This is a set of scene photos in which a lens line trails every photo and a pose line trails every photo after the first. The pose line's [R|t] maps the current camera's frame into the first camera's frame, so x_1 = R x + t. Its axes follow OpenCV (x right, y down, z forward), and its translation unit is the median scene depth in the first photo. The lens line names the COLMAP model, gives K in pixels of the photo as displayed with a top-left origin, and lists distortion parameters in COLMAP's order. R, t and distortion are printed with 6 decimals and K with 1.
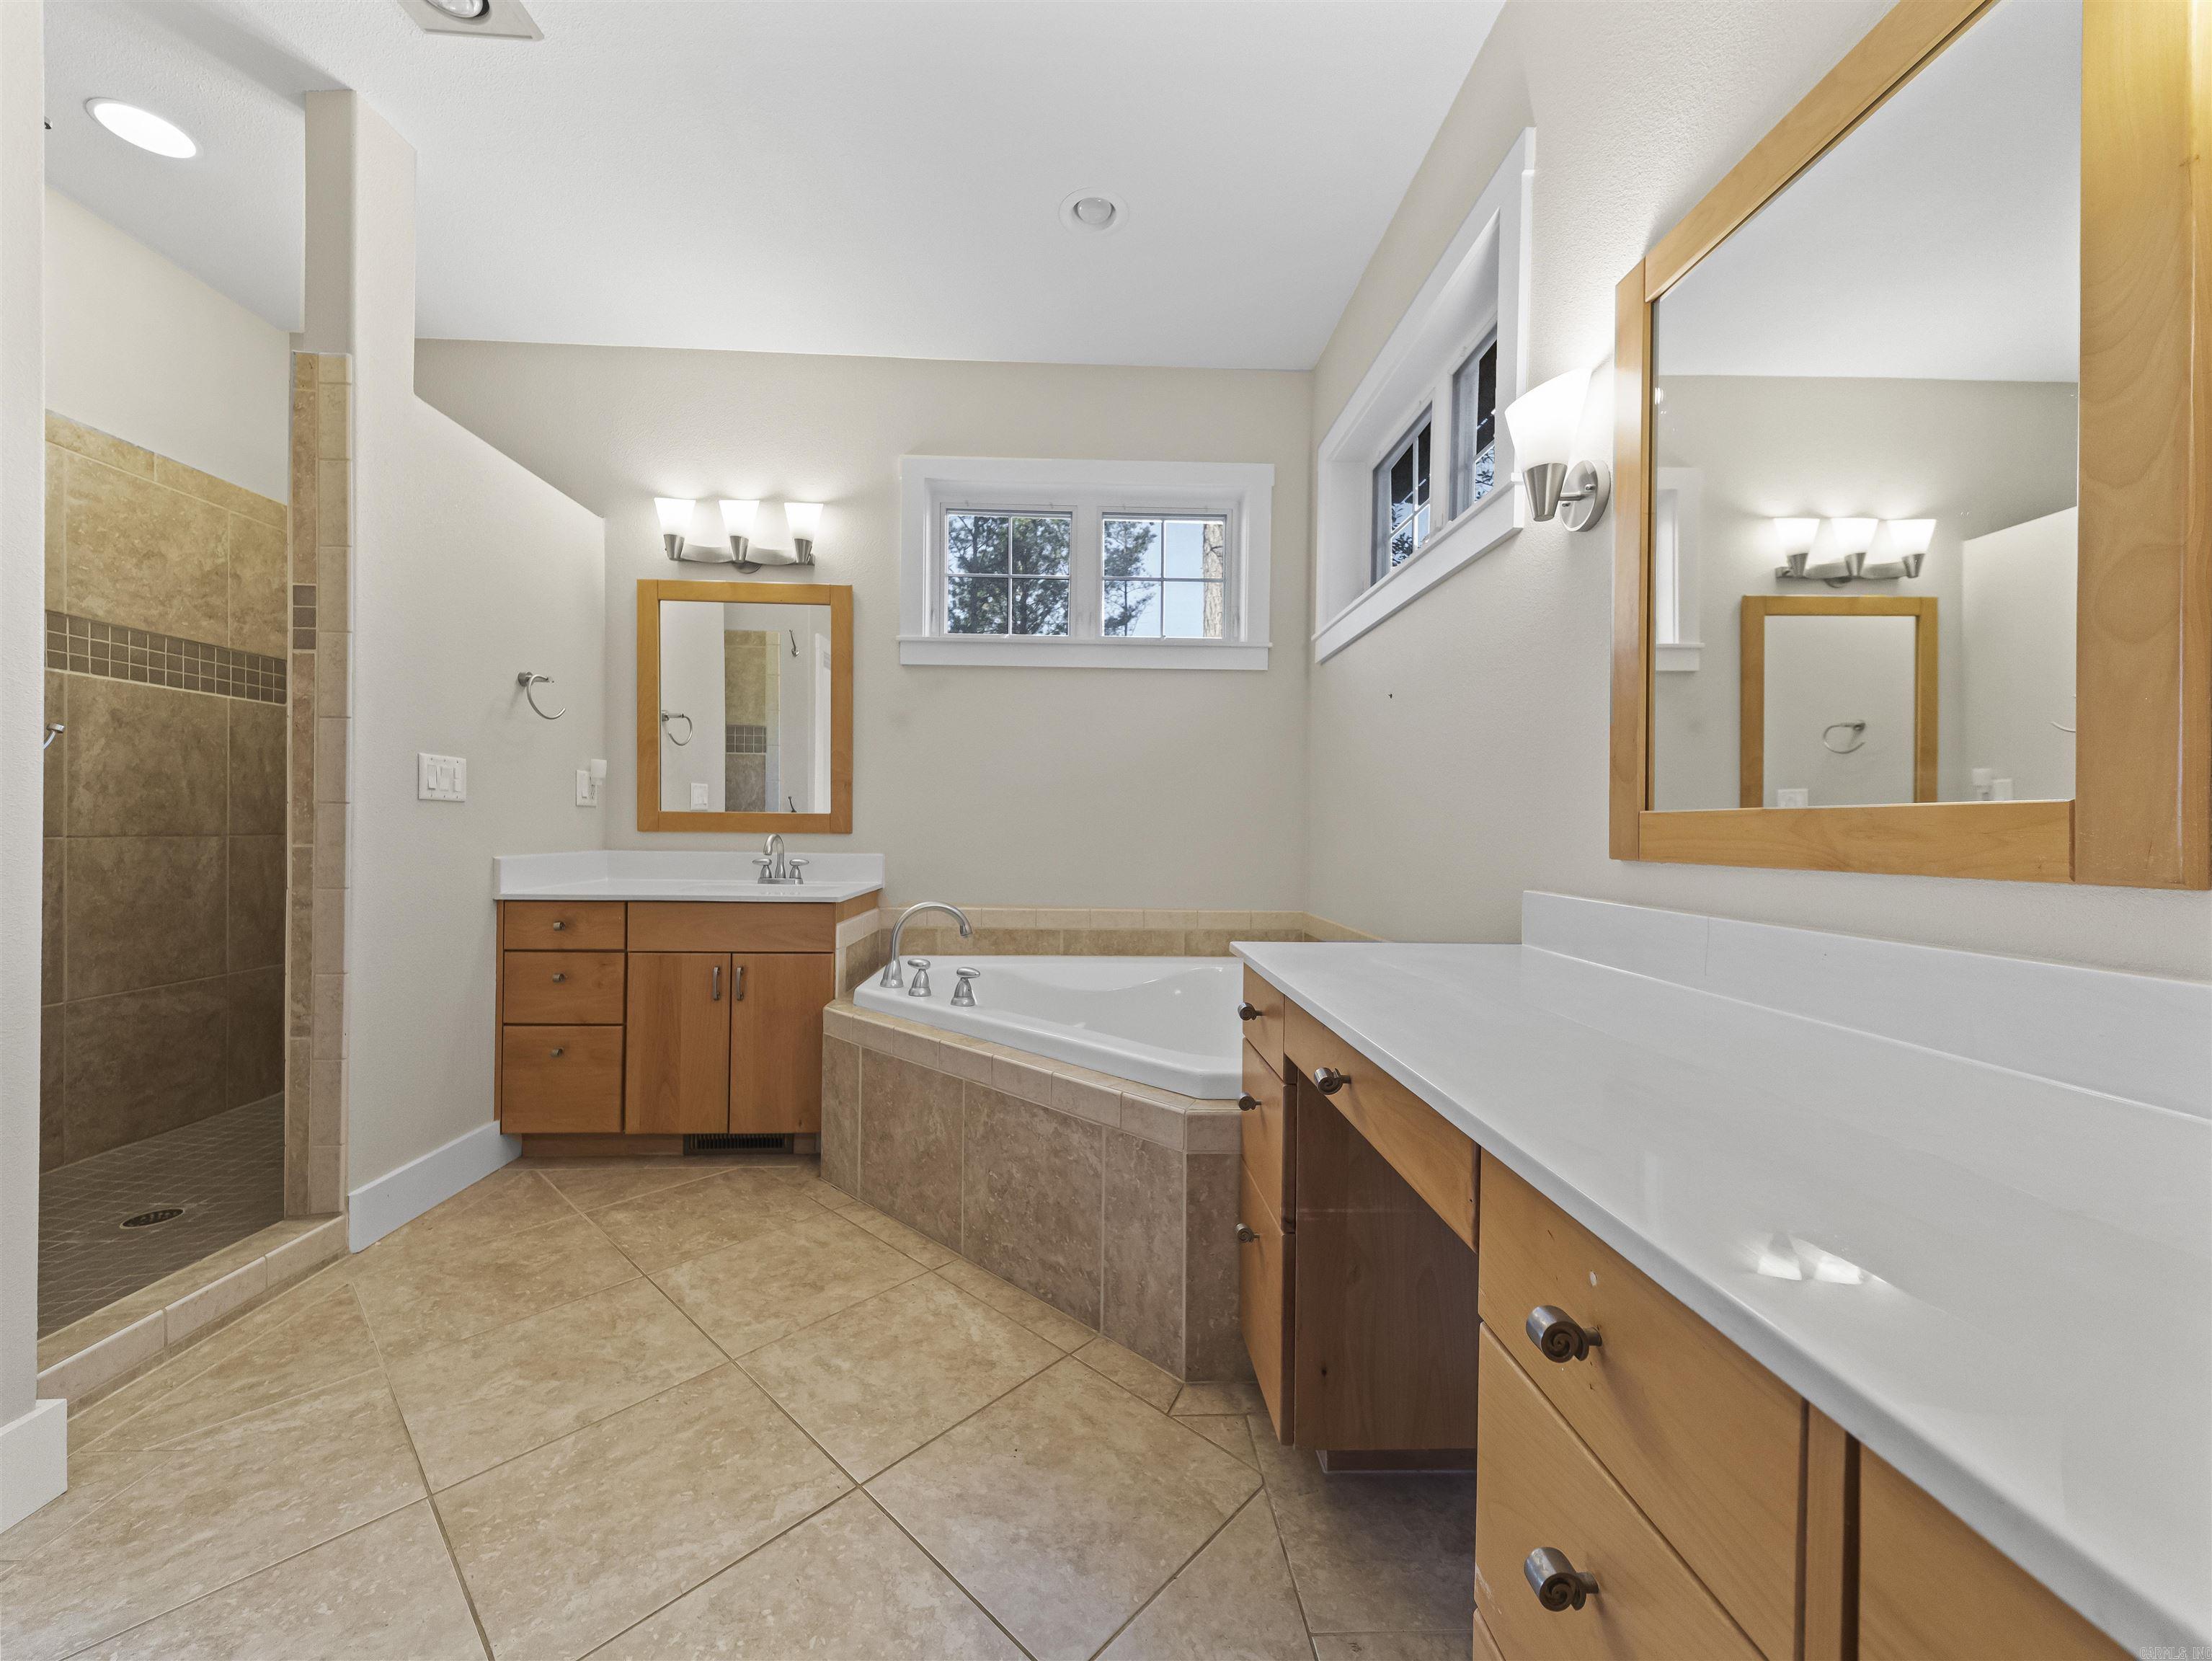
lens RADIAL K [[863.3, 0, 1120.5], [0, 863.3, 836.7], [0, 0, 1]] dist [0.029732, -0.009265]
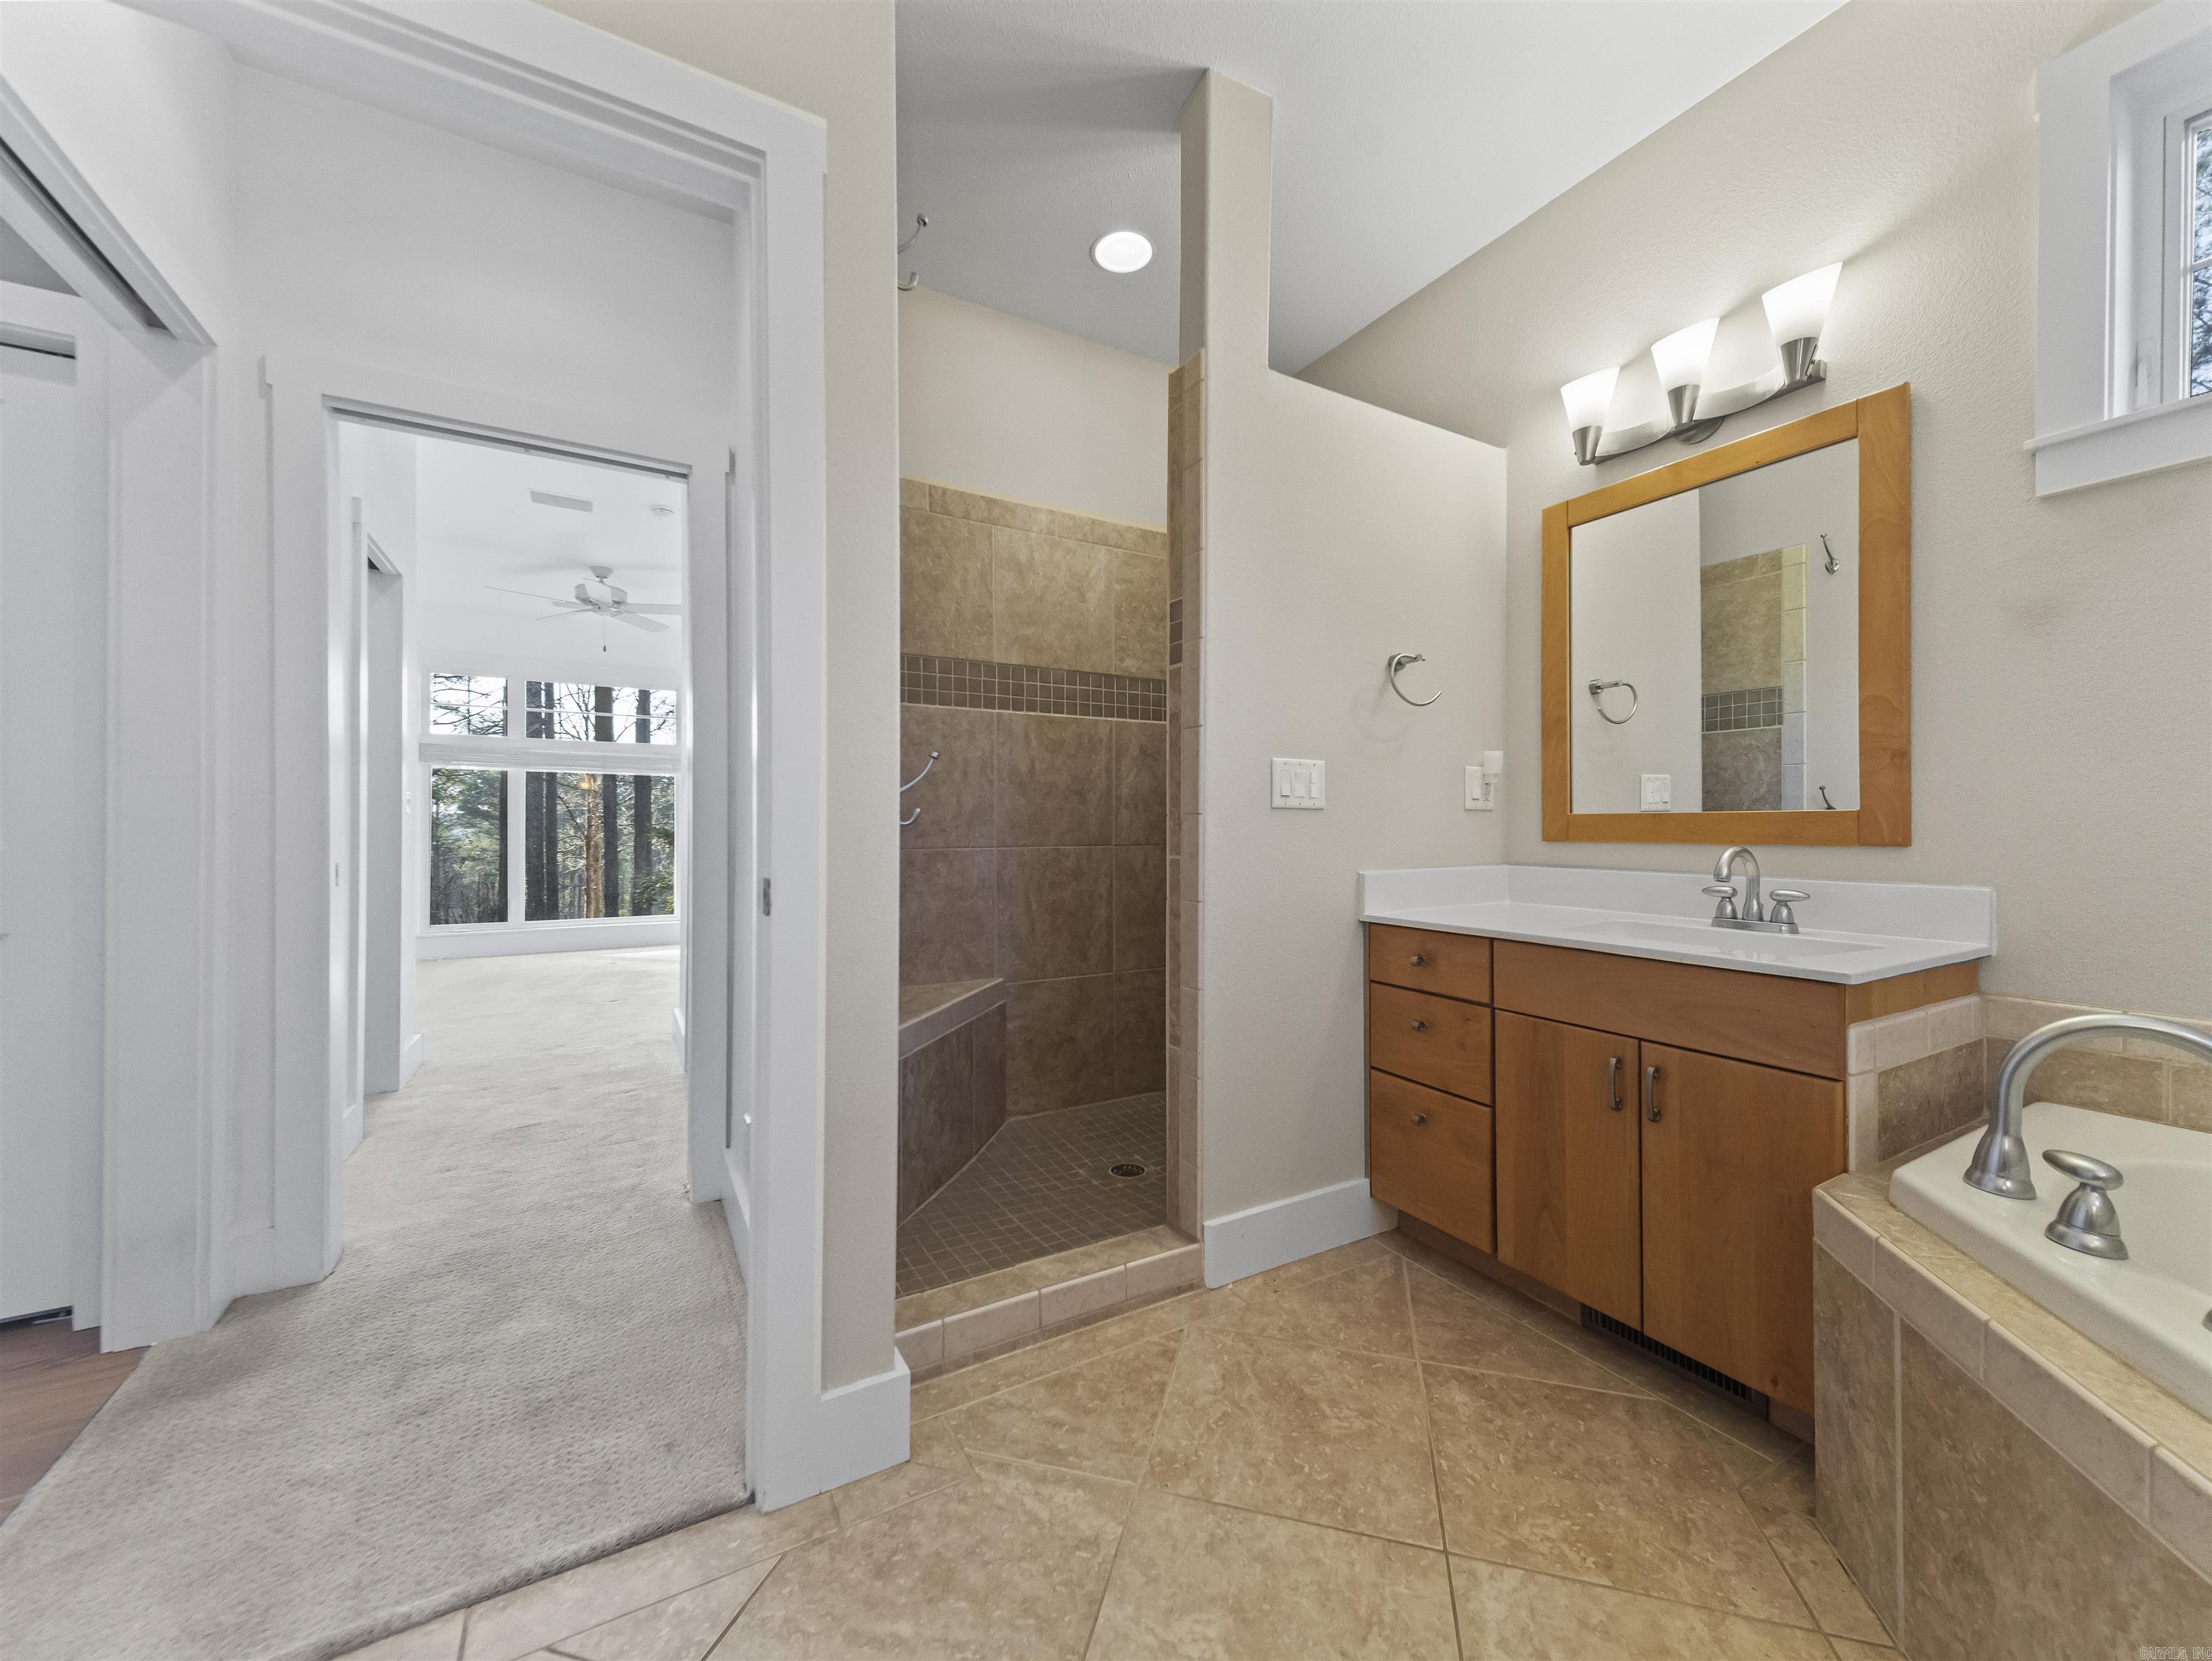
lens RADIAL K [[863.3, 0, 1100.1], [0, 863.3, 825.6], [0, 0, 1]] dist [0.029732, -0.009265]
pose [[0.453657, -0.013266, -0.891078, -0.070754], [-0.001517, 0.999876, -0.015658, -0.009080], [0.891175, 0.008455, 0.453580, 0.403656]]
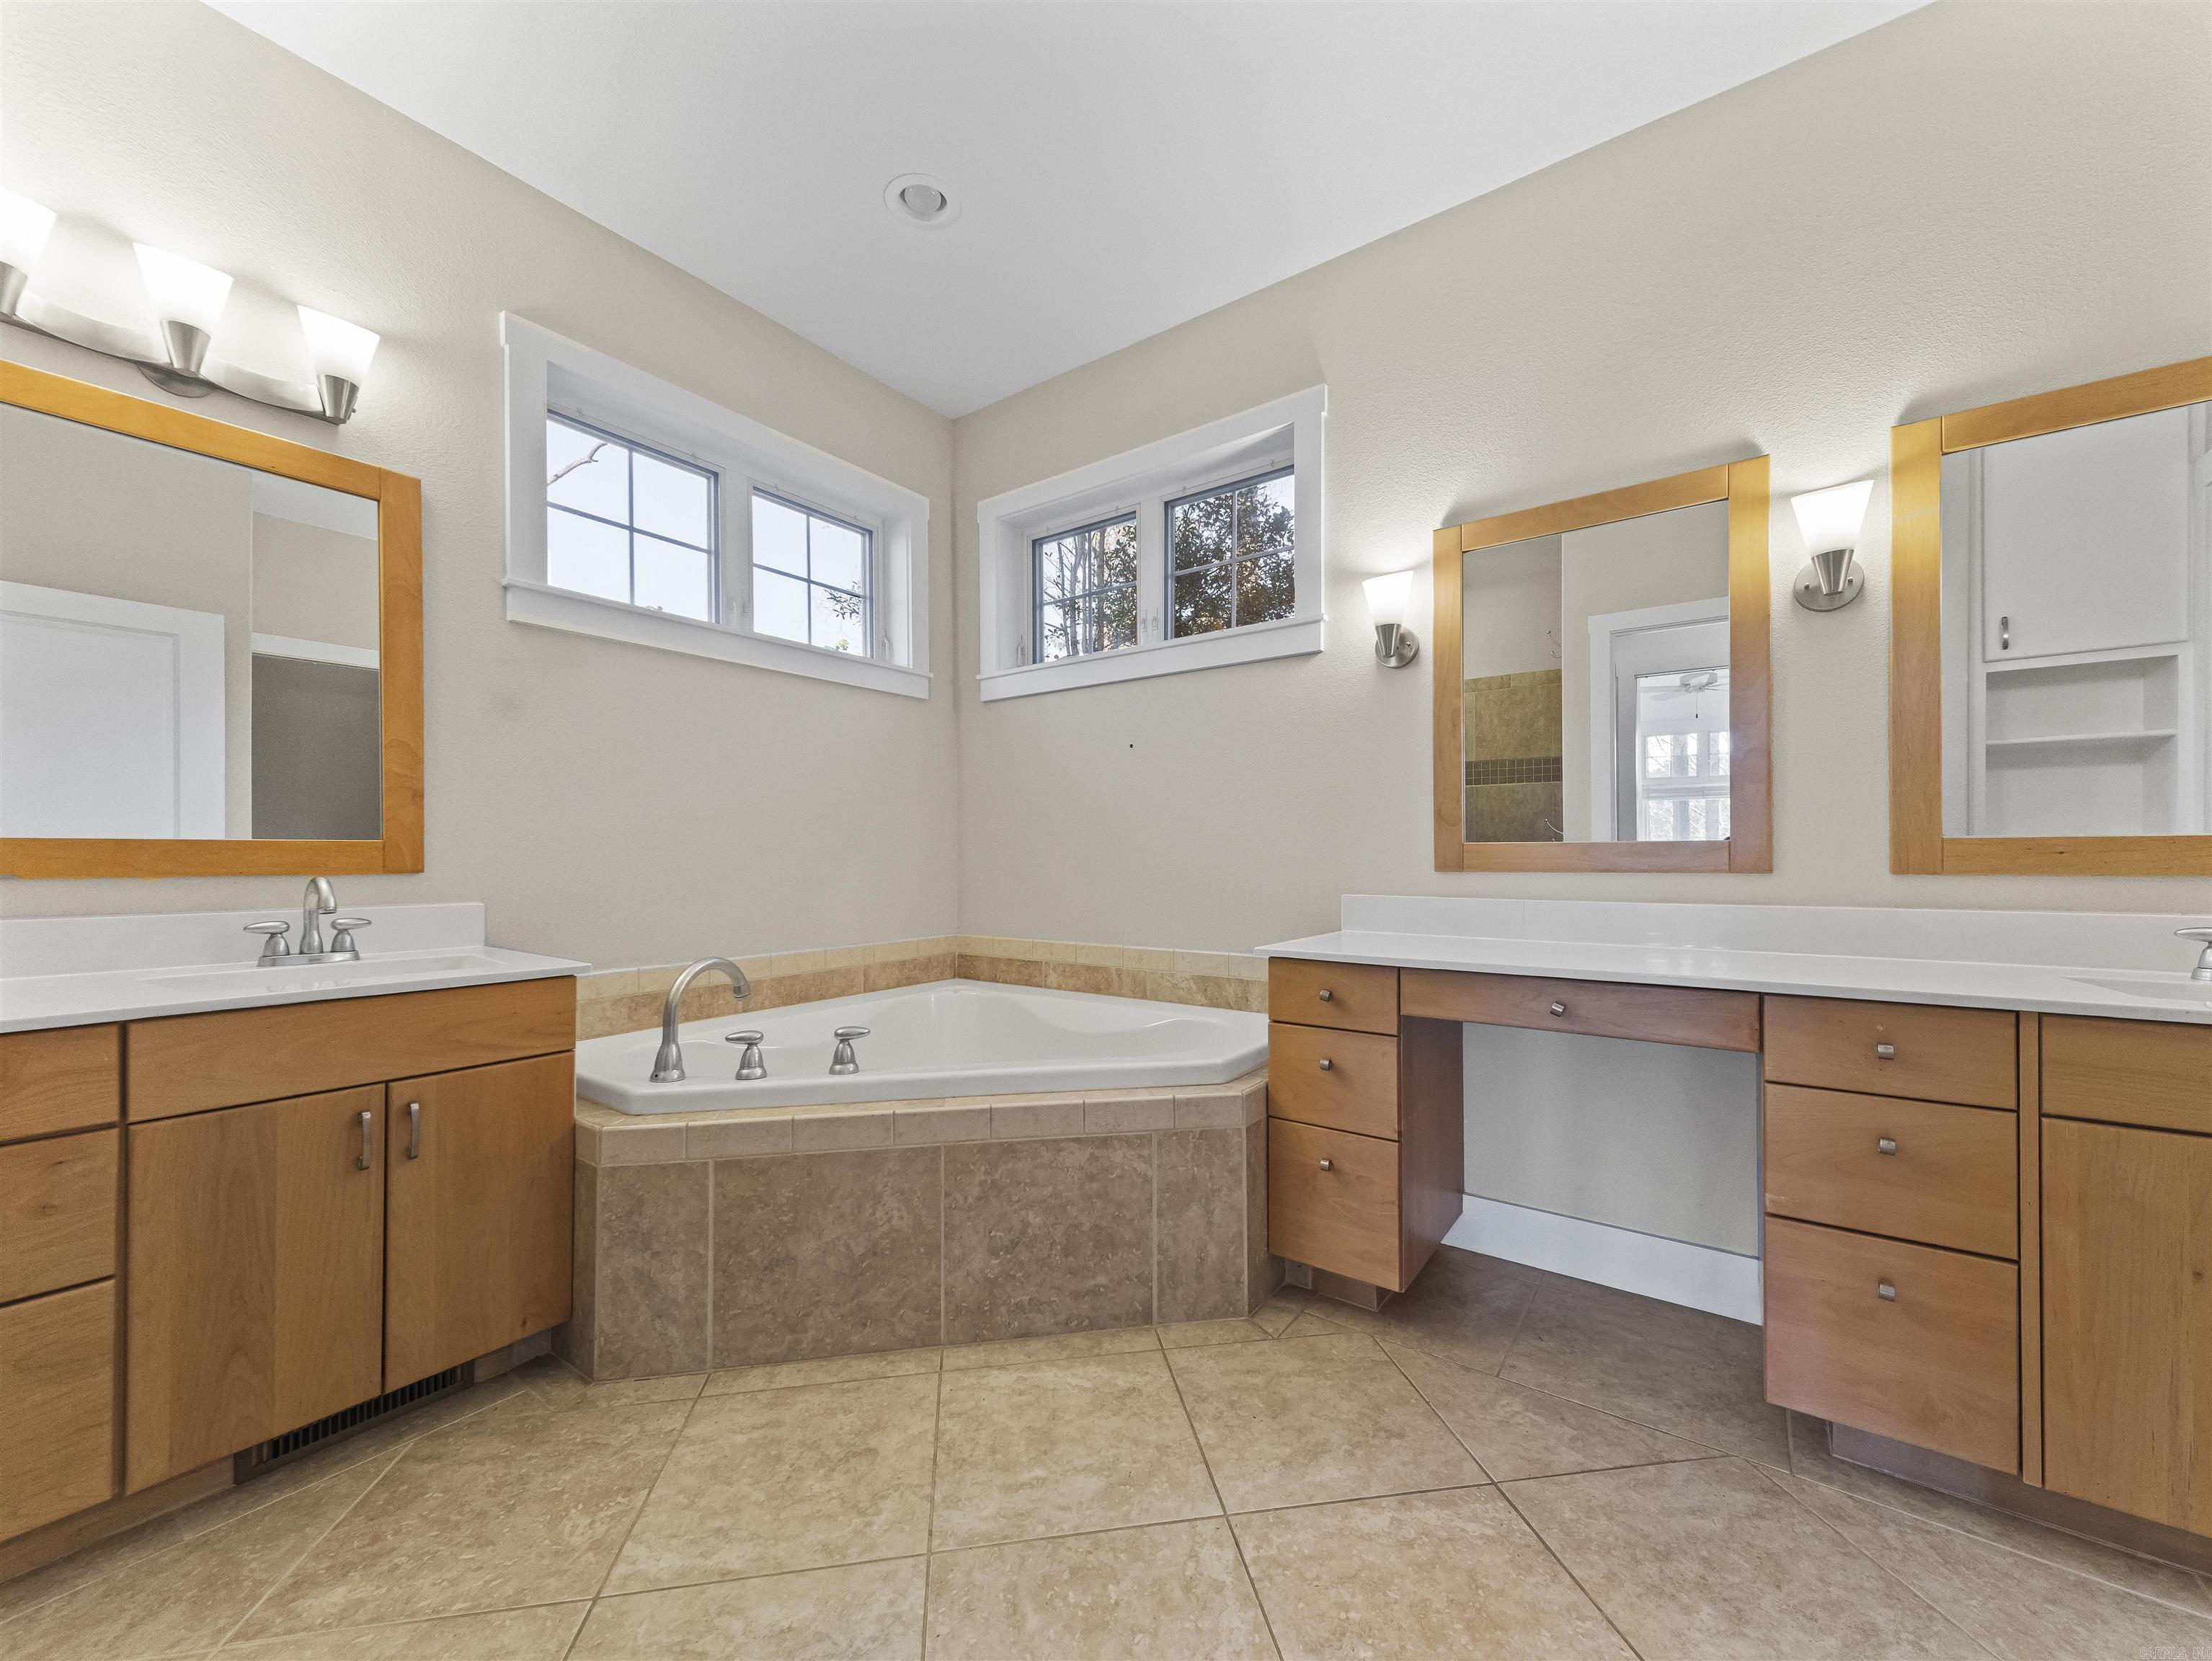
lens RADIAL K [[863.3, 0, 1117.2], [0, 863.3, 856.4], [0, 0, 1]] dist [0.029732, -0.009265]
pose [[0.613201, -0.013491, 0.789811, -0.662529], [0.017171, 0.999846, 0.003747, -0.011847], [-0.789740, 0.011264, 0.613338, 0.271440]]
